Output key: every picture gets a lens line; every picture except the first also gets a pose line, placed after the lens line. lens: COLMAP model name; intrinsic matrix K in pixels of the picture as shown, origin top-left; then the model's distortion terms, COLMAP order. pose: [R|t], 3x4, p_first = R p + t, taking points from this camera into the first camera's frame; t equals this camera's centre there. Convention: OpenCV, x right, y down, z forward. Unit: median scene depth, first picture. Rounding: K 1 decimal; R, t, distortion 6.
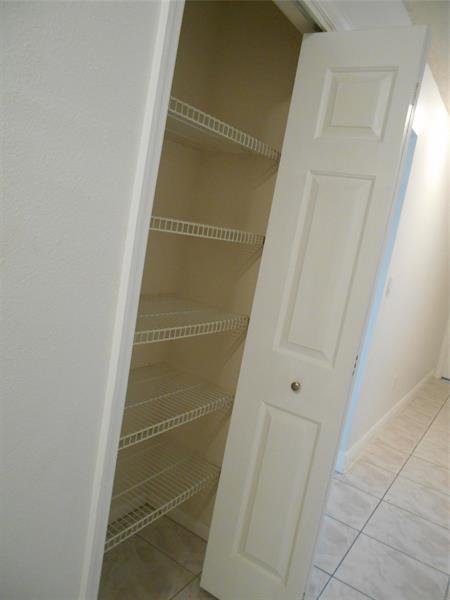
lens RADIAL K [[456.7, 0, 228.4], [0, 456.7, 297.2], [0, 0, 1]] dist [-0.053005, 0.074339]
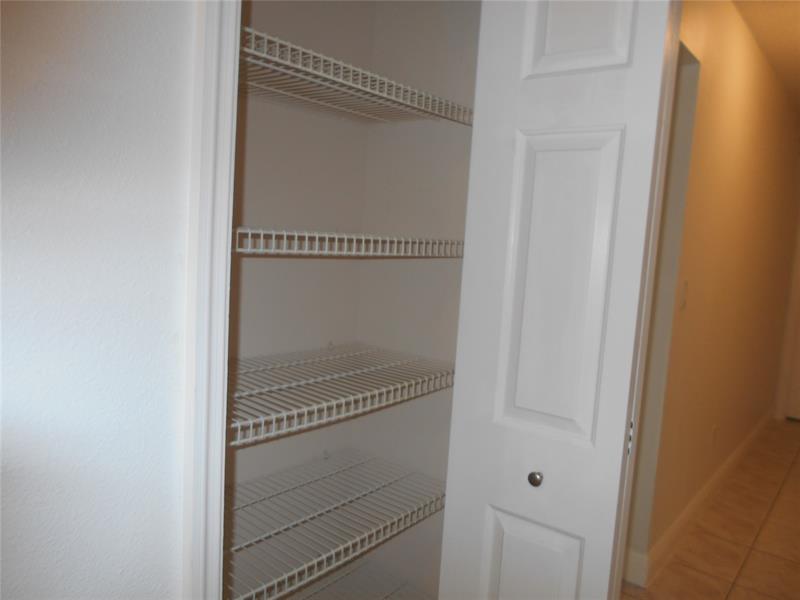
lens RADIAL K [[608.6, 0, 400.0], [0, 608.6, 290.0], [0, 0, 1]] dist [-0.036735, 0.027212]
pose [[0.989551, -0.094102, -0.109239, 0.075198], [0.086708, 0.993731, -0.070577, -0.014417], [0.115196, 0.060368, 0.991507, 0.145903]]
